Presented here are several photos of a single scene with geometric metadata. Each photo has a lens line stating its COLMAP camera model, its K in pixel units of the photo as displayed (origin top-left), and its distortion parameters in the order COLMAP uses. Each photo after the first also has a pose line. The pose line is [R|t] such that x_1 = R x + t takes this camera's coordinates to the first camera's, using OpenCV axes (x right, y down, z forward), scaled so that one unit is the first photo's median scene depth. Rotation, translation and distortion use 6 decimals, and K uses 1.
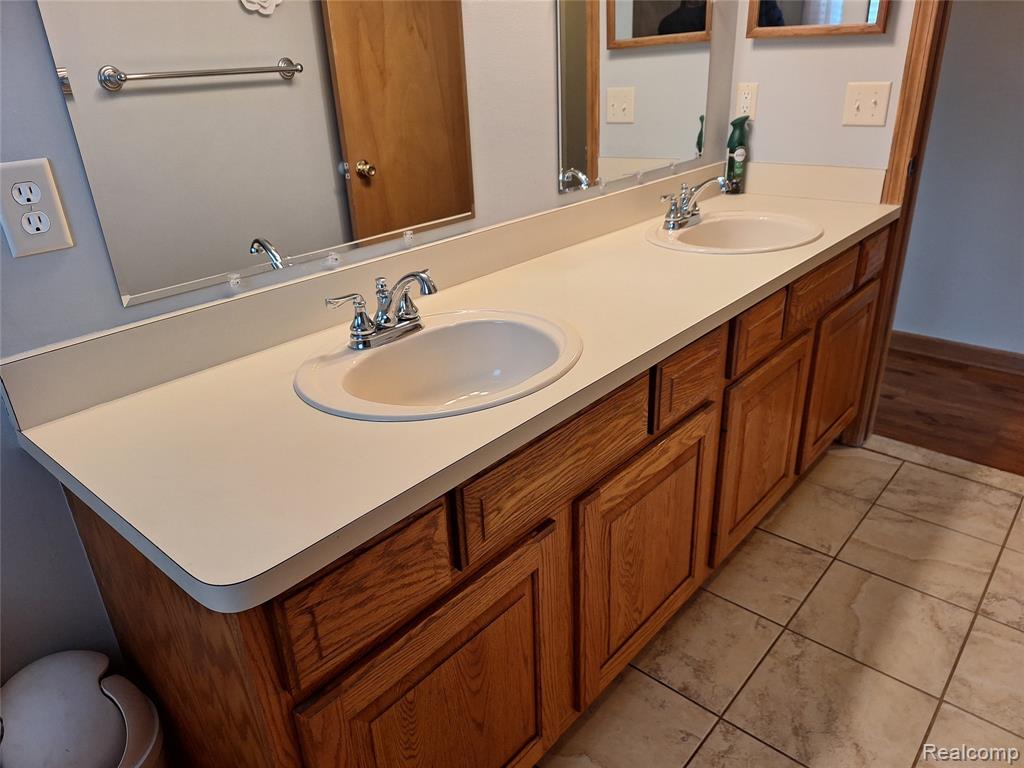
lens RADIAL K [[703.4, 0, 512.0], [0, 703.4, 384.0], [0, 0, 1]] dist [0.098738, -0.124882]
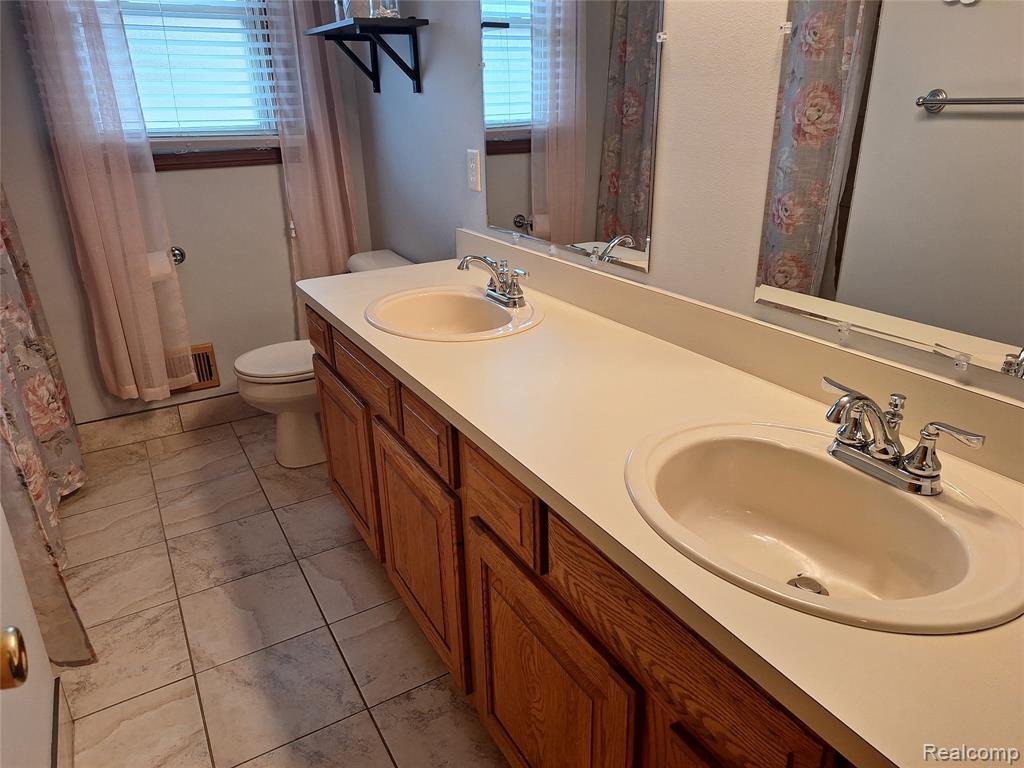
lens RADIAL K [[703.4, 0, 512.0], [0, 703.4, 384.0], [0, 0, 1]] dist [0.098738, -0.124882]
pose [[-0.309450, 0.410439, -0.857777, 0.953623], [-0.364704, 0.781845, 0.505676, -0.566018], [0.878198, 0.469316, -0.092253, 1.044450]]
